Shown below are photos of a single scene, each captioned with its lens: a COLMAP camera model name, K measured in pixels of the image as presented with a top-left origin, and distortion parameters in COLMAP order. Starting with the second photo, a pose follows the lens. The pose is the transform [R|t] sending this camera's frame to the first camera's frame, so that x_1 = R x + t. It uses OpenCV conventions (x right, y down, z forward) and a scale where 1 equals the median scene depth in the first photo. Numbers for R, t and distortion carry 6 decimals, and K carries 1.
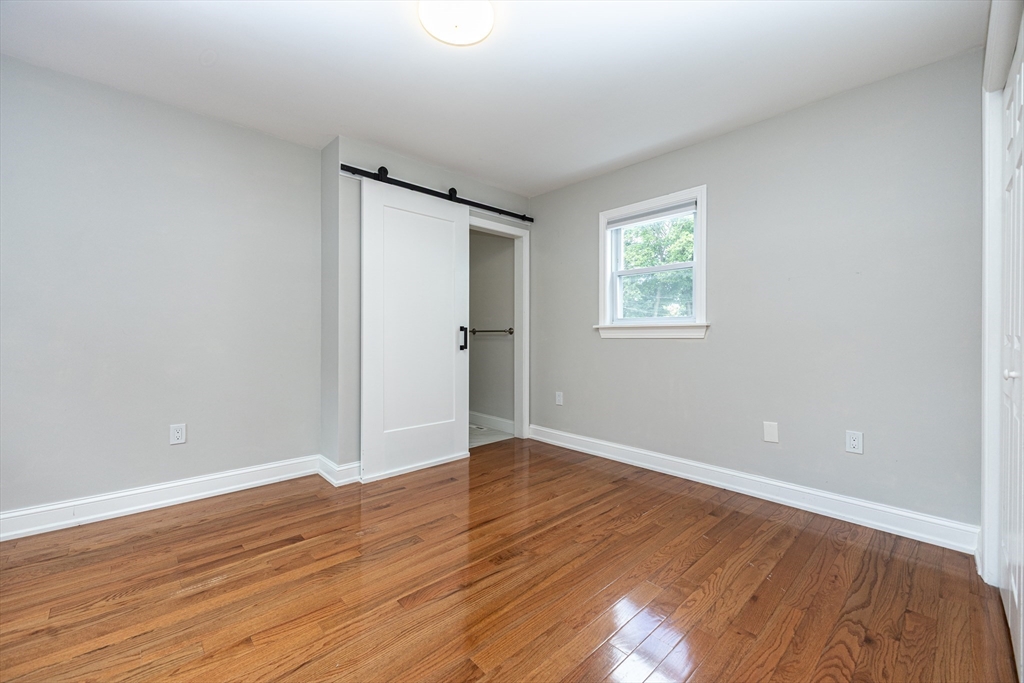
lens RADIAL K [[411.5, 0, 519.5], [0, 411.5, 337.3], [0, 0, 1]] dist [0.009725, -0.000175]
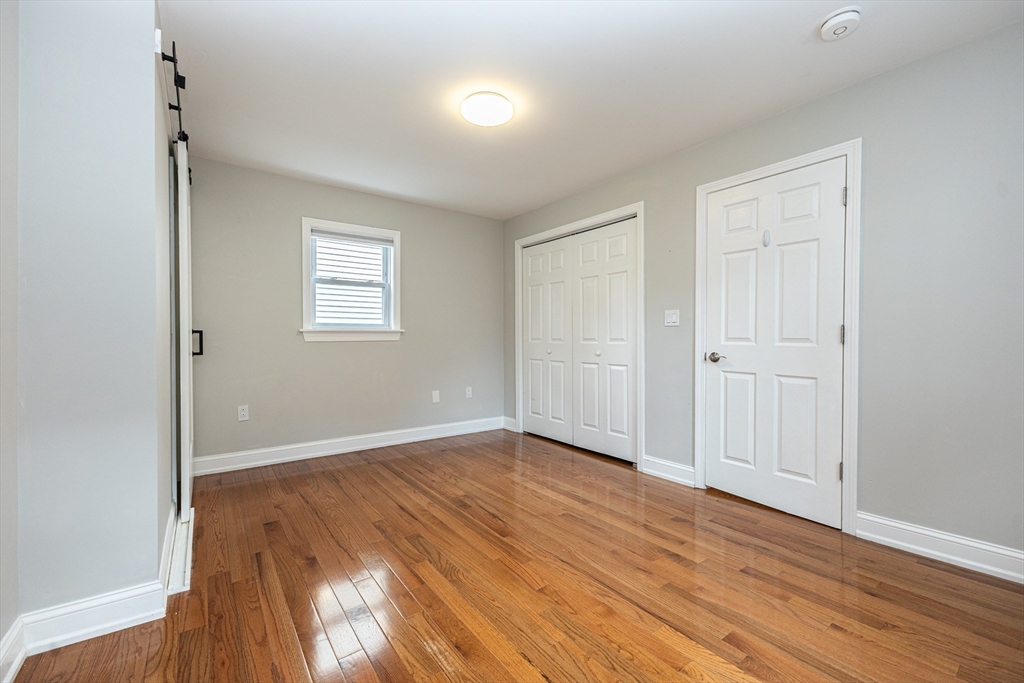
lens RADIAL K [[411.5, 0, 519.5], [0, 411.5, 337.3], [0, 0, 1]] dist [0.009725, -0.000175]
pose [[0.109387, -0.002033, 0.993997, -1.193235], [0.006958, 0.999975, 0.001280, -0.010181], [-0.993975, 0.006776, 0.109398, 0.588822]]
